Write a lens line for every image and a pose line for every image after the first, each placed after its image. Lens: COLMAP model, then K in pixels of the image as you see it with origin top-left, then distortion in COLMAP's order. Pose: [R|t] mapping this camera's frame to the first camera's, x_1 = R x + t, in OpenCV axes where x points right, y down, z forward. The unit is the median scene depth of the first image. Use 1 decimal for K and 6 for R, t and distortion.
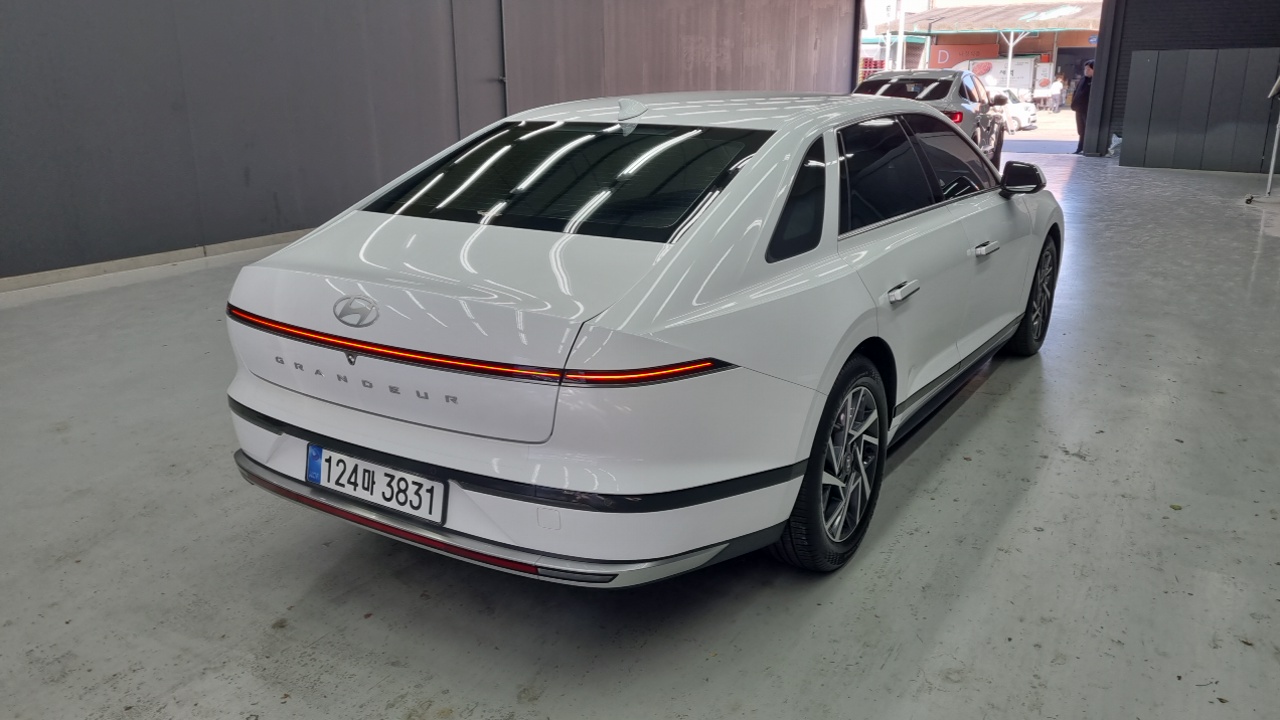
lens RADIAL K [[985.7, 0, 639.6], [0, 985.7, 358.5], [0, 0, 1]] dist [0.064262, -0.057603]
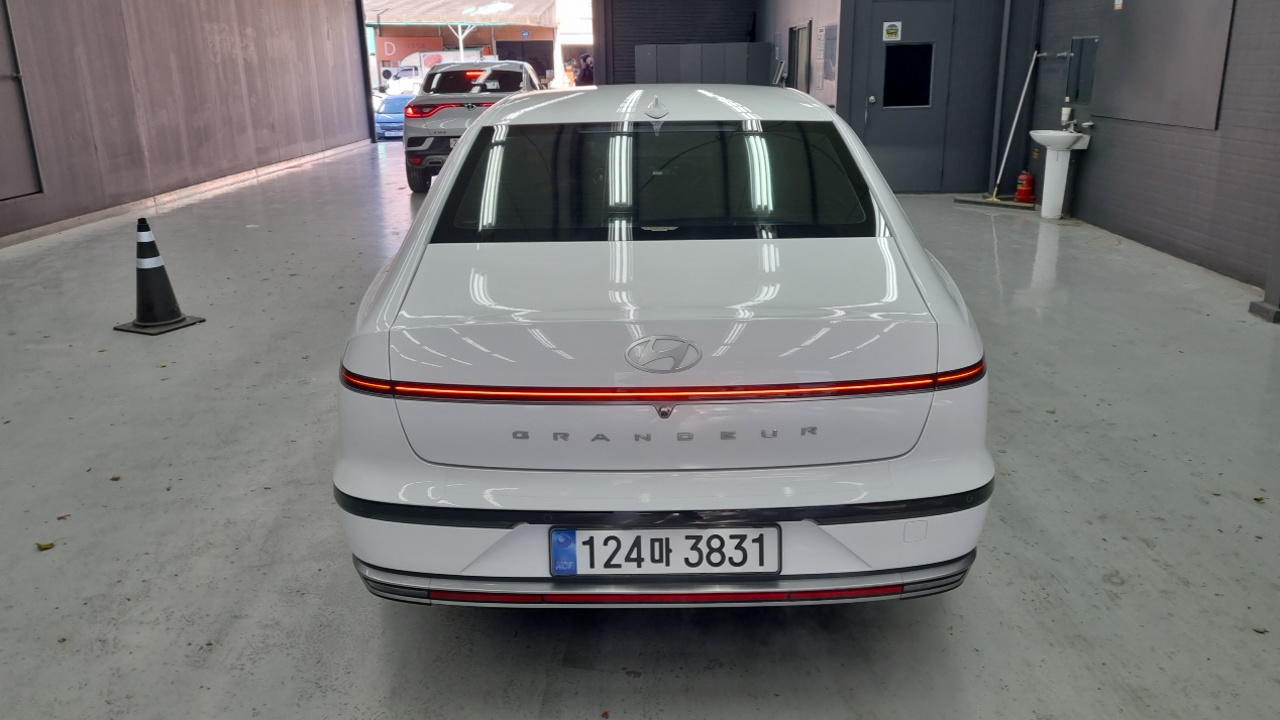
lens RADIAL K [[985.7, 0, 640.4], [0, 985.7, 363.1], [0, 0, 1]] dist [0.064262, -0.057603]
pose [[0.837036, -0.170126, 0.520027, -0.140089], [0.163848, 0.984754, 0.058430, -0.017553], [-0.522039, 0.036297, 0.852149, 0.055717]]
